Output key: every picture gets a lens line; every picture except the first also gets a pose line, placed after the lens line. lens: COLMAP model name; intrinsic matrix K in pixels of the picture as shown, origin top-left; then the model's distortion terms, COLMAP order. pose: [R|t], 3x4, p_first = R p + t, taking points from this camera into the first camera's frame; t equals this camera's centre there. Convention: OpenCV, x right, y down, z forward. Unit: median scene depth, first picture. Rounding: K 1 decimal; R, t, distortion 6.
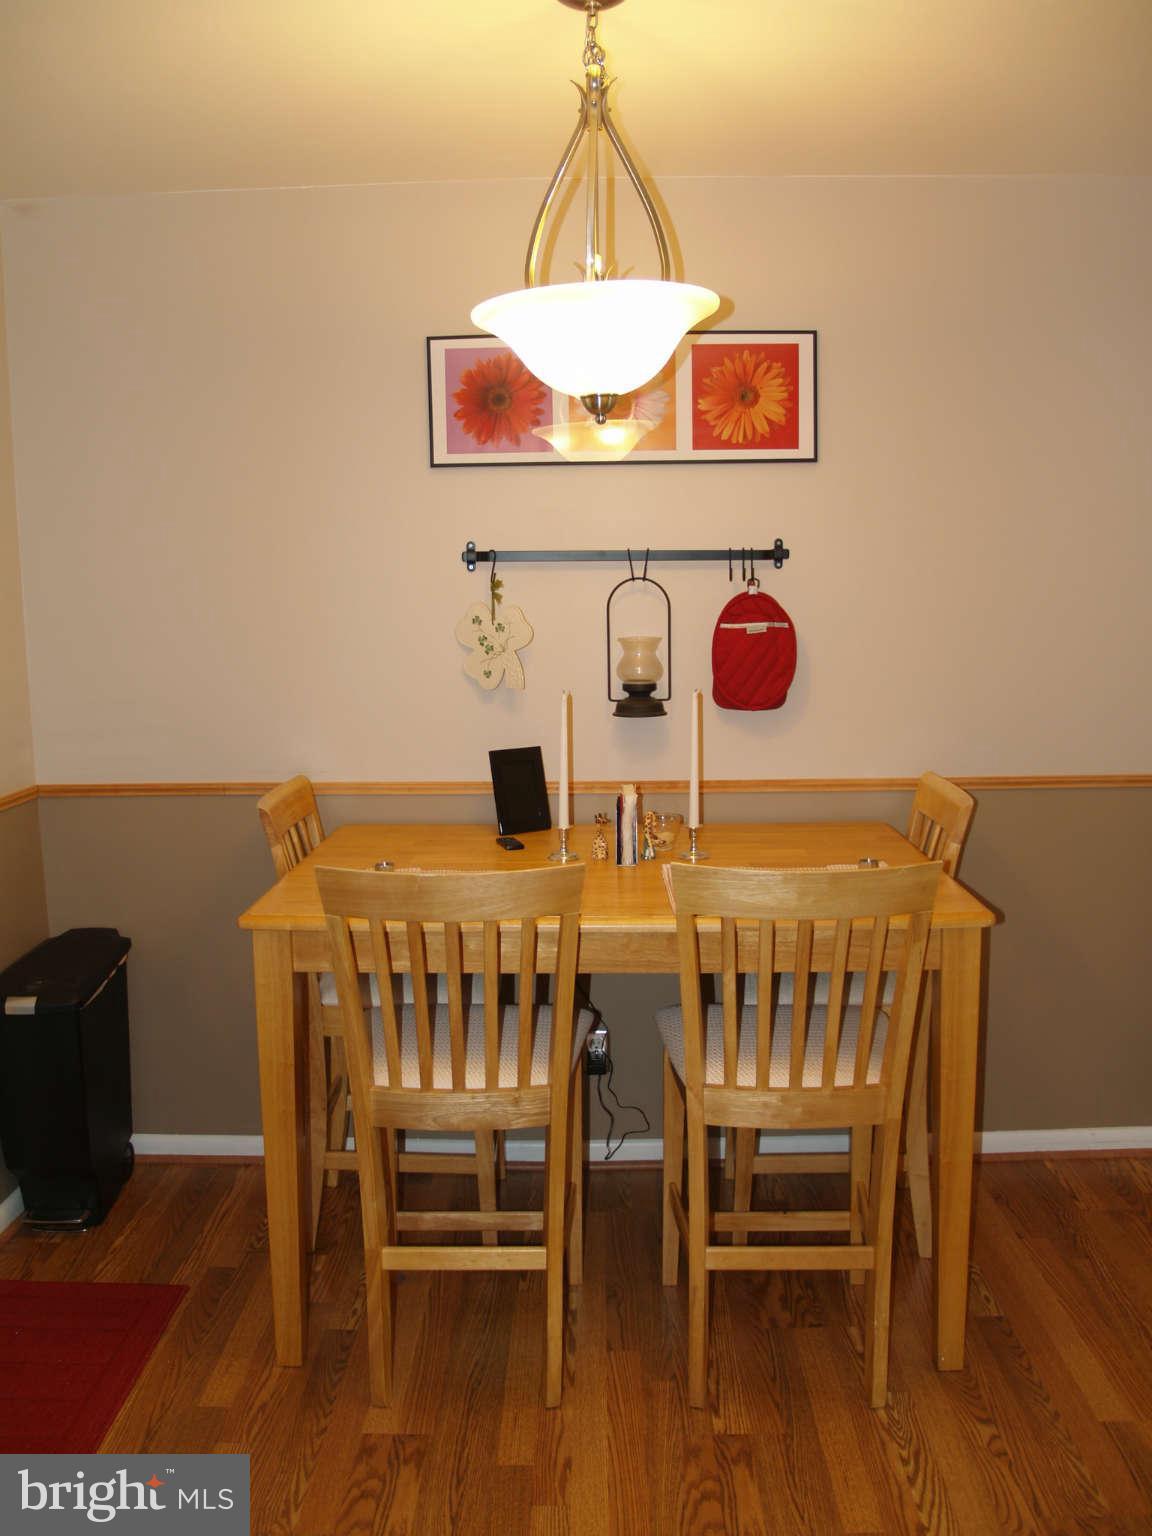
lens RADIAL K [[1252.6, 0, 576.0], [0, 1252.6, 768.0], [0, 0, 1]] dist [-0.136161, 0.092429]
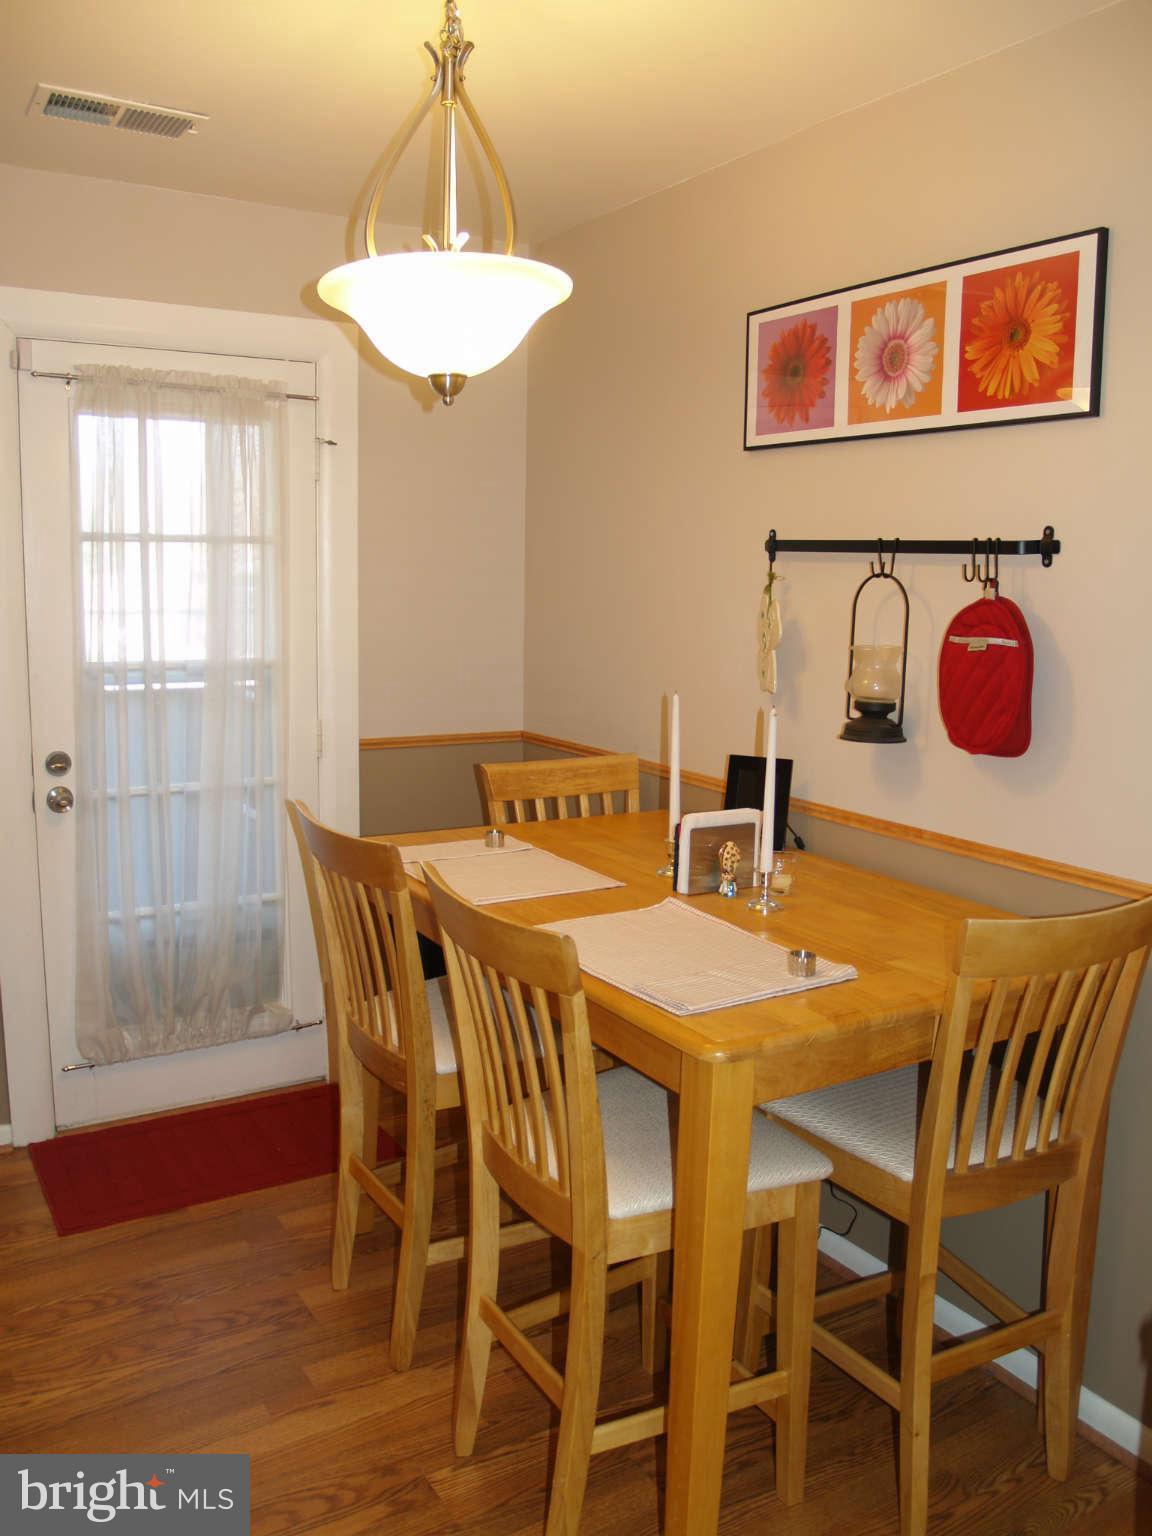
lens RADIAL K [[1257.0, 0, 574.9], [0, 1257.0, 775.5], [0, 0, 1]] dist [-0.135150, 0.090216]
pose [[0.542919, 0.157184, -0.824944, 0.638976], [-0.150673, 0.984619, 0.088446, -0.063423], [0.826157, 0.076278, 0.558252, 0.386246]]
